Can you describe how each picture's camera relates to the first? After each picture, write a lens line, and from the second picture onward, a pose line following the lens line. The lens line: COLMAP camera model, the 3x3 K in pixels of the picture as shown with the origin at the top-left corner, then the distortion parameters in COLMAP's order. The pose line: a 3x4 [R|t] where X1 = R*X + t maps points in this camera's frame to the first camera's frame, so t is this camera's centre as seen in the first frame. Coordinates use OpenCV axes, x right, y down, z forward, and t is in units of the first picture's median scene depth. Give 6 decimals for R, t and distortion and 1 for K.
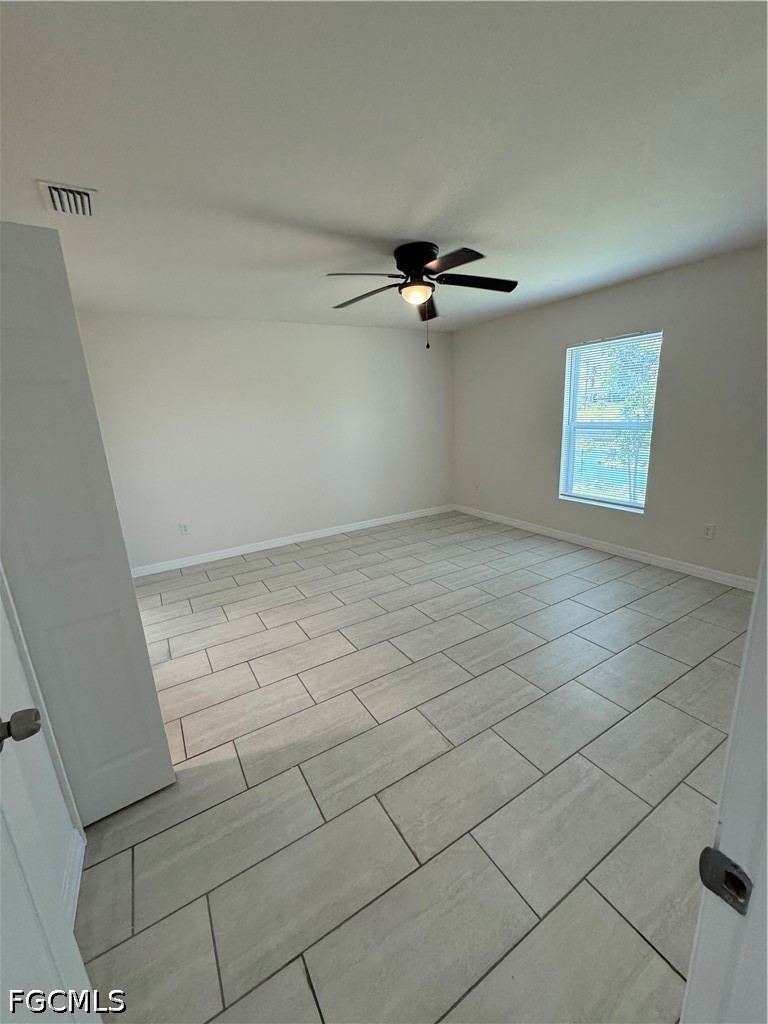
lens RADIAL K [[410.8, 0, 385.1], [0, 410.8, 513.2], [0, 0, 1]] dist [-0.000234, 0.000206]
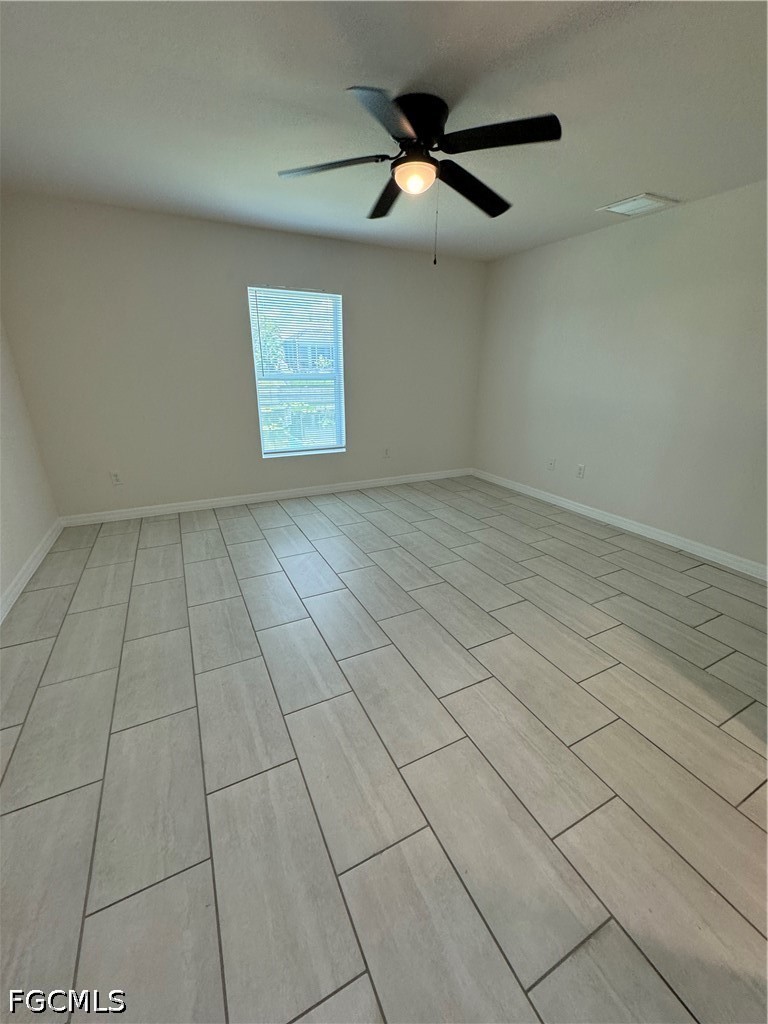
lens RADIAL K [[410.8, 0, 385.1], [0, 410.8, 513.2], [0, 0, 1]] dist [-0.000234, 0.000206]
pose [[0.065377, -0.293641, 0.953677, -0.575975], [0.228237, 0.934787, 0.272179, -0.132074], [-0.971408, 0.199870, 0.128133, 0.772414]]
